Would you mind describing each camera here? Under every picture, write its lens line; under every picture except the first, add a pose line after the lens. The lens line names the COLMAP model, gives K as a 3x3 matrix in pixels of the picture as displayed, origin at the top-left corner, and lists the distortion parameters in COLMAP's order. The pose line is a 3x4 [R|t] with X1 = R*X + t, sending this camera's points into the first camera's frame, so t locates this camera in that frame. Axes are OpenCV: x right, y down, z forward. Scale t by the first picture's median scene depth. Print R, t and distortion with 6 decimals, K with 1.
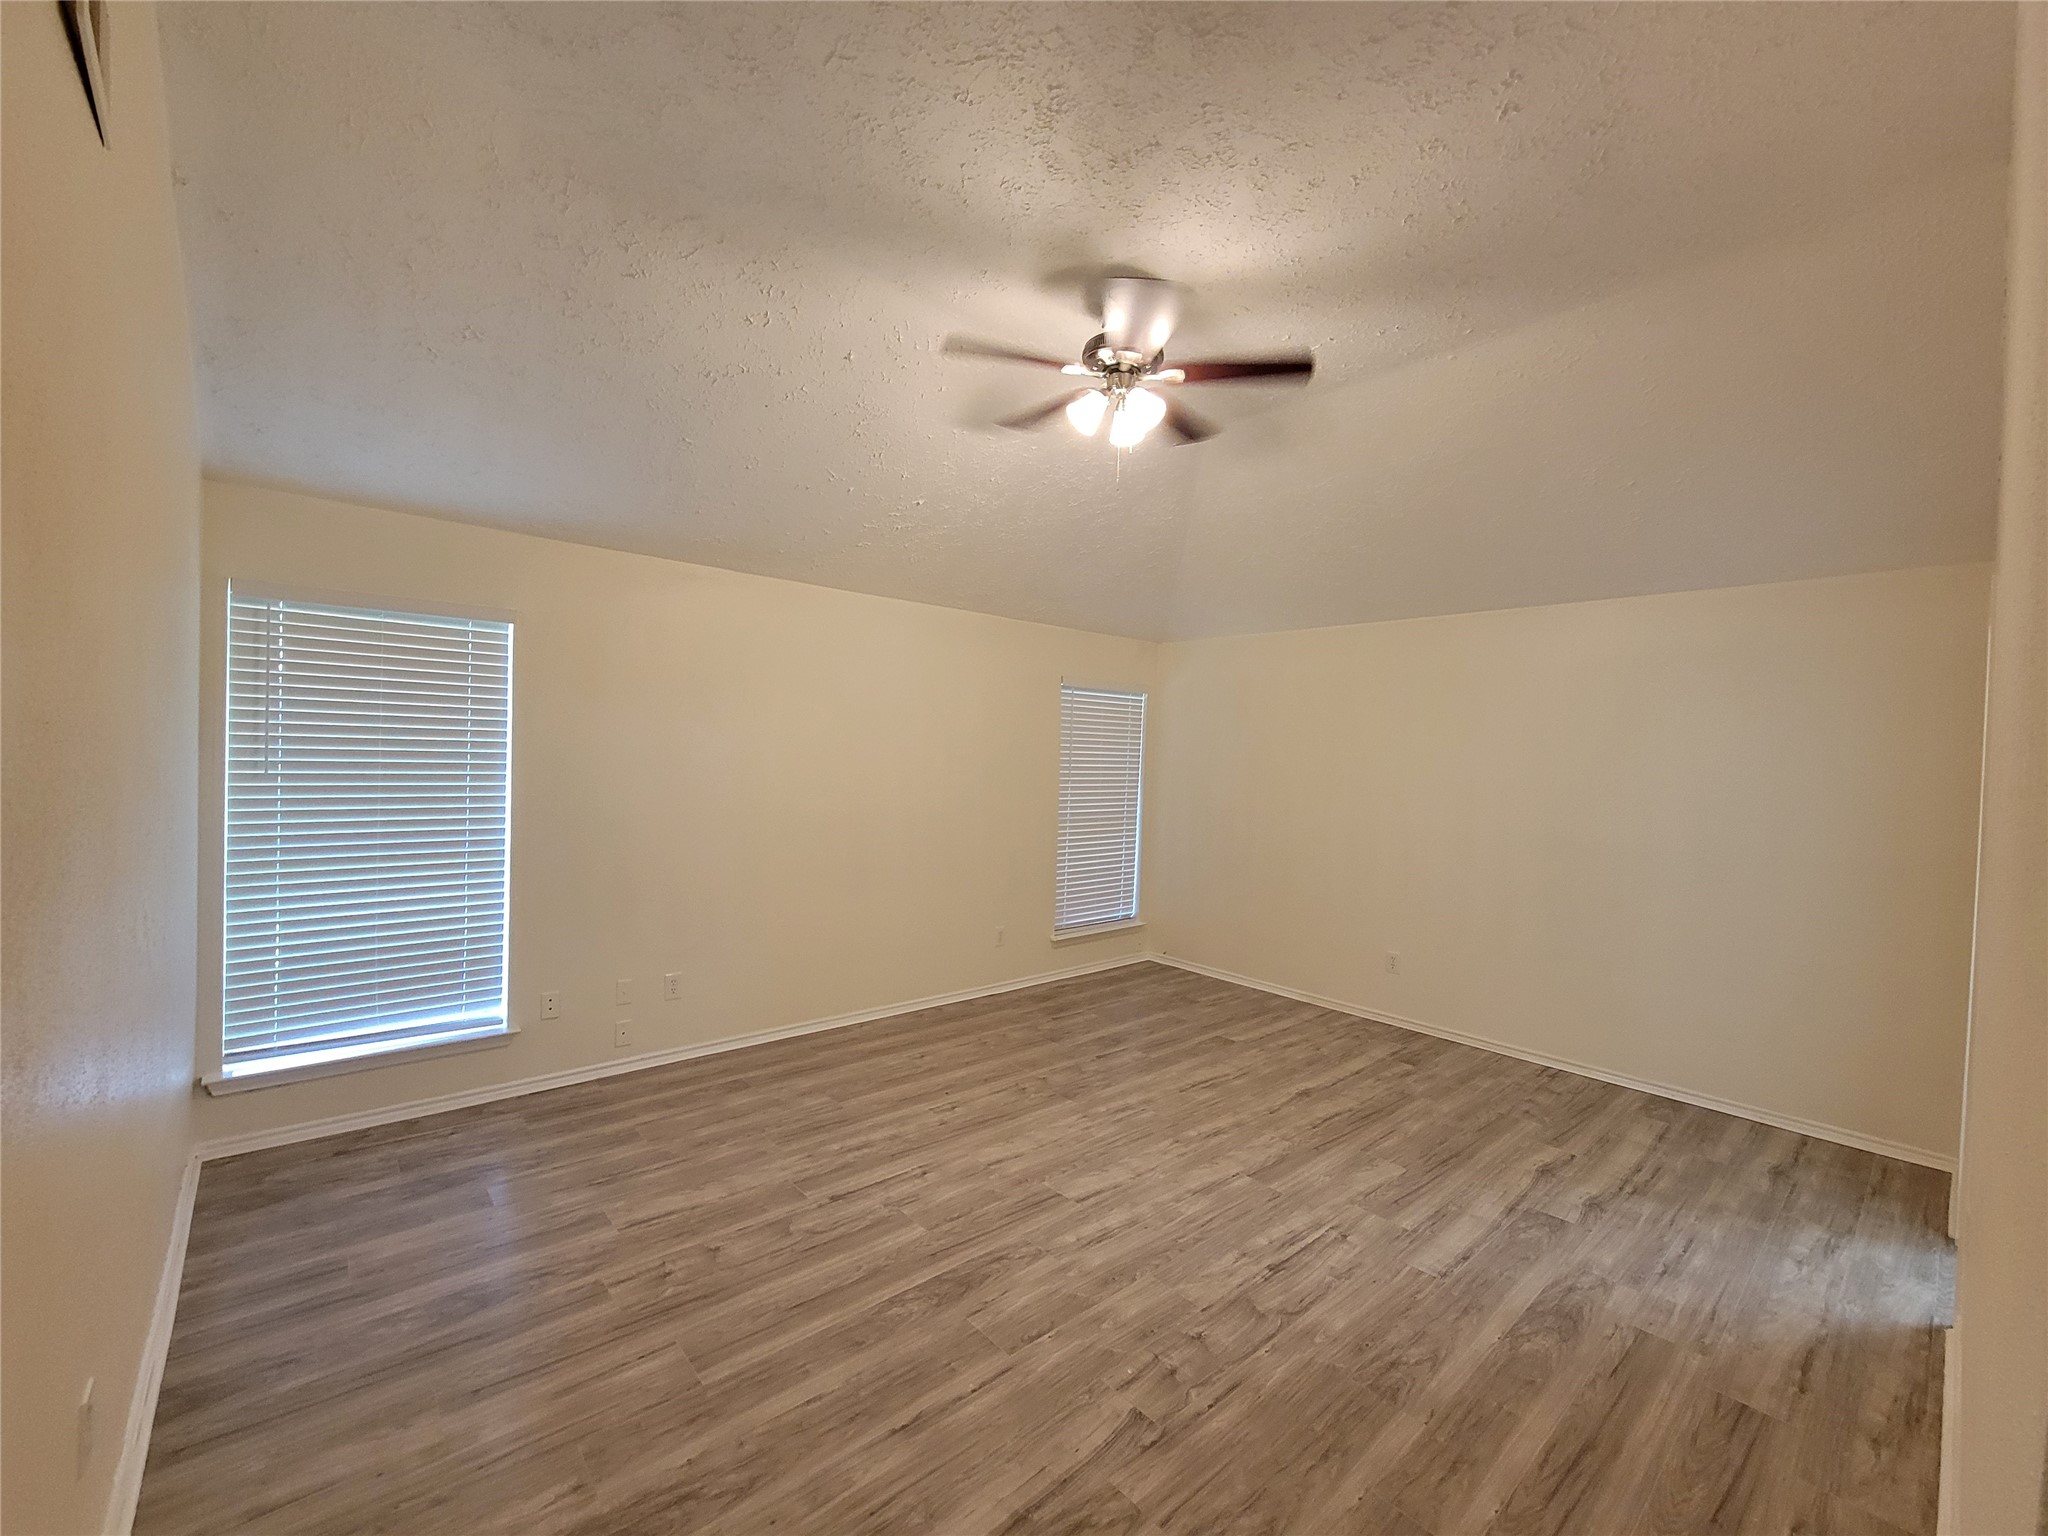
lens RADIAL K [[833.5, 0, 1020.1], [0, 833.5, 770.5], [0, 0, 1]] dist [-0.002160, 0.000362]
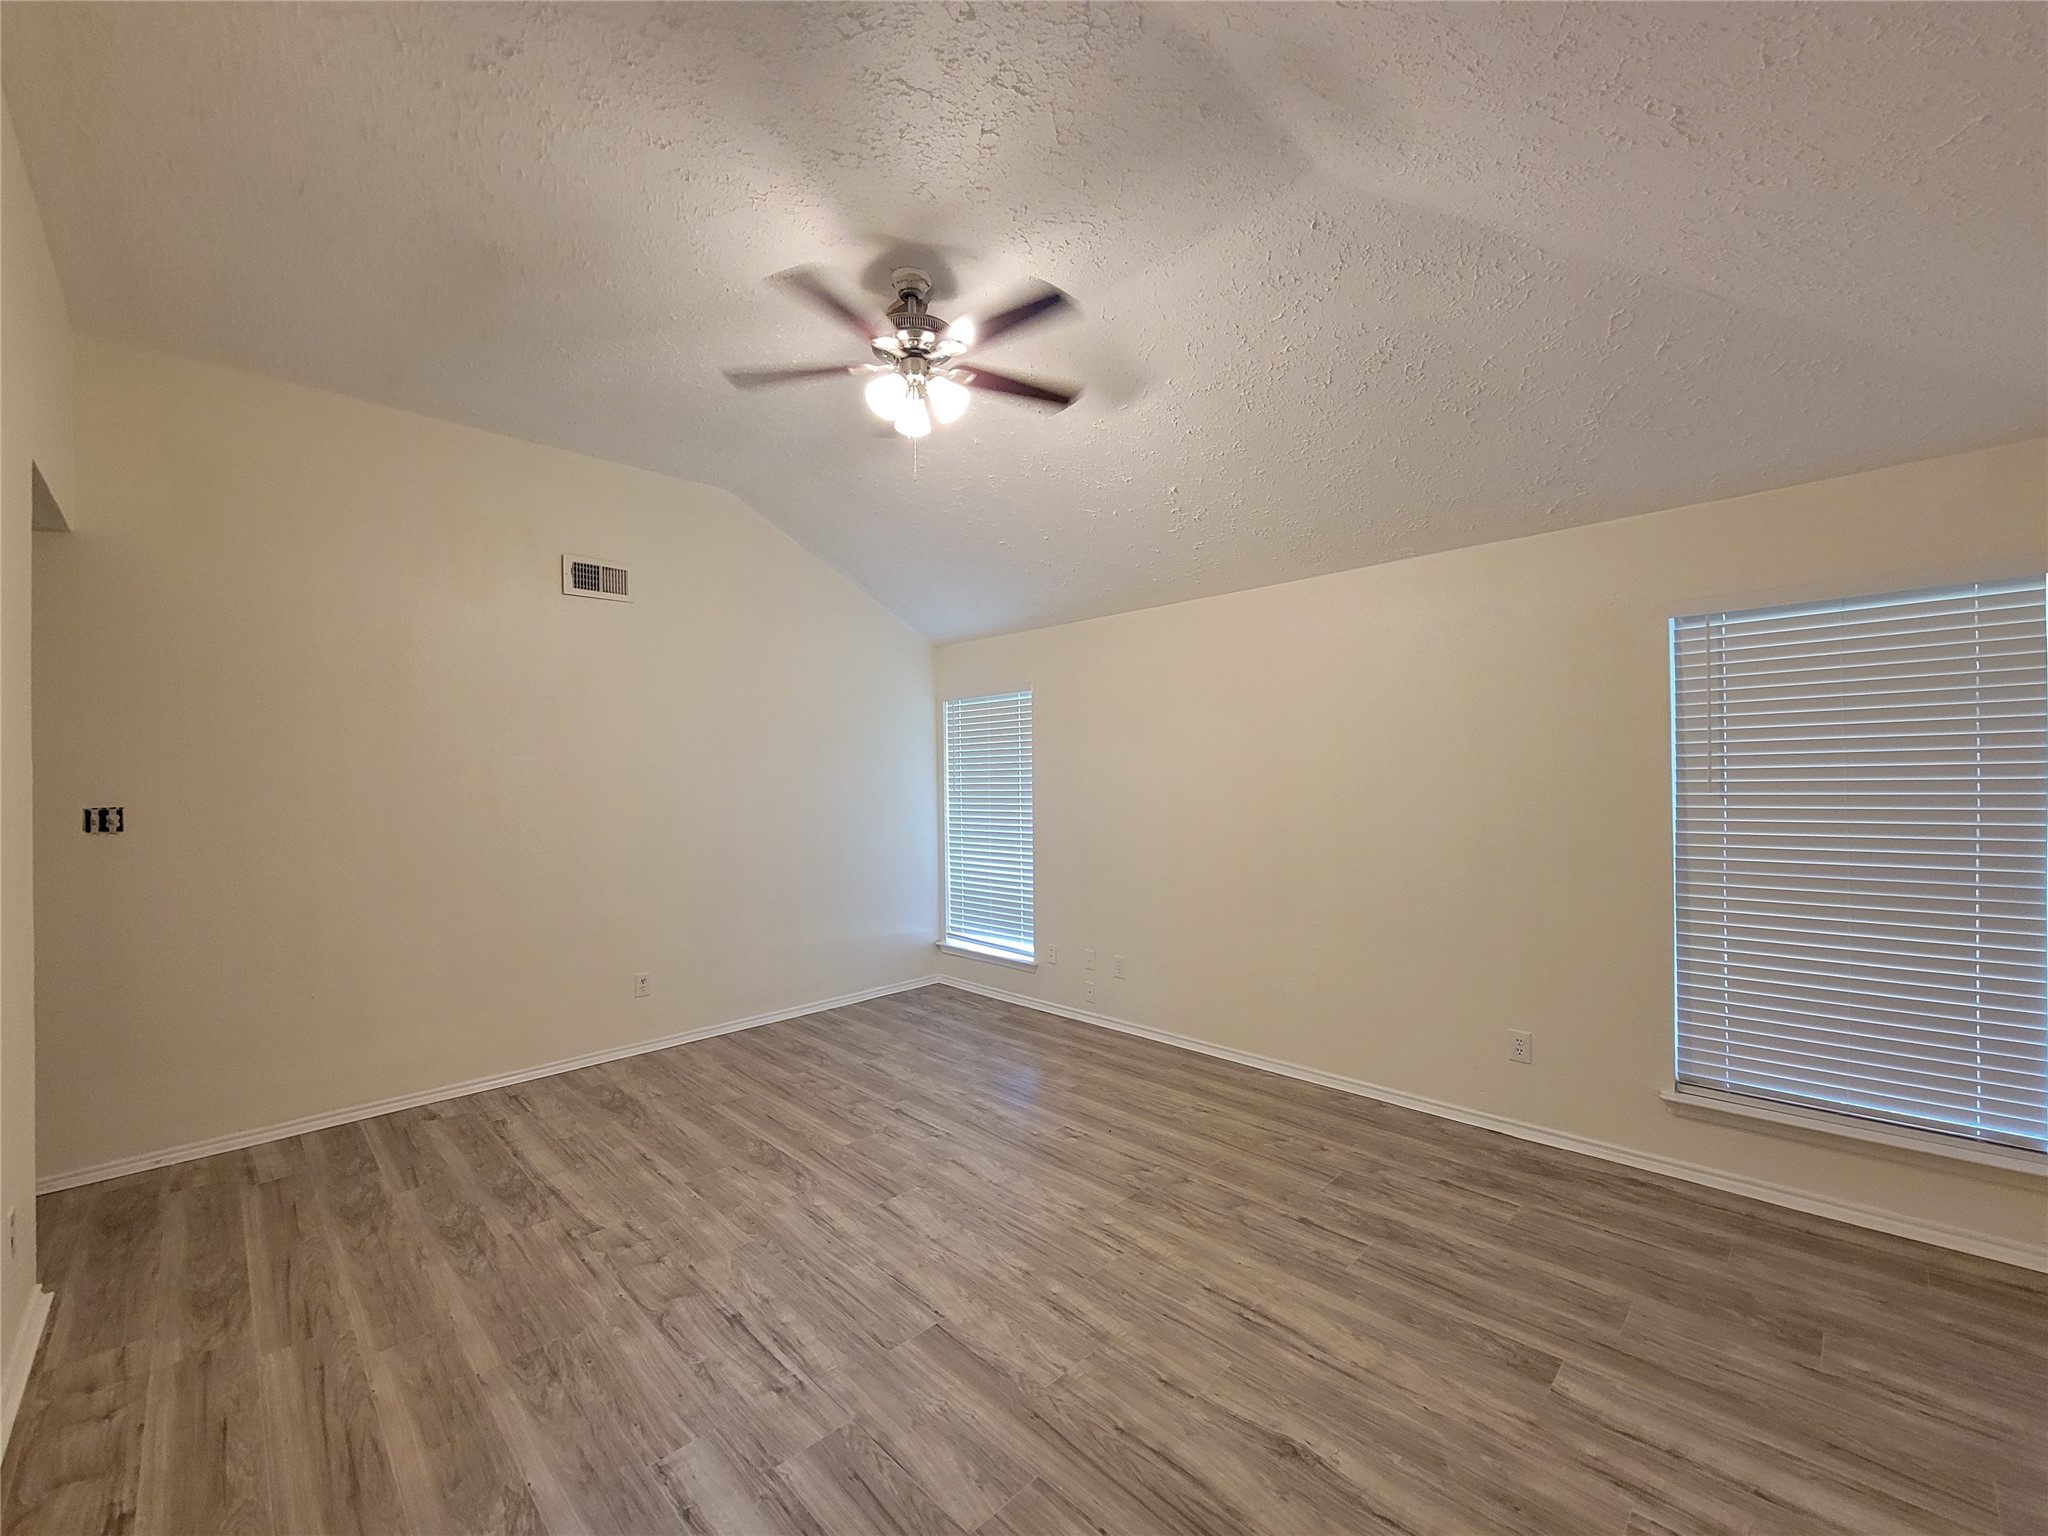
lens RADIAL K [[833.5, 0, 1022.9], [0, 833.5, 761.9], [0, 0, 1]] dist [-0.002160, 0.000362]
pose [[0.061040, -0.046644, -0.997045, 1.008929], [-0.002202, 0.998899, -0.046866, 0.025272], [0.998133, 0.005056, 0.060870, 1.004921]]
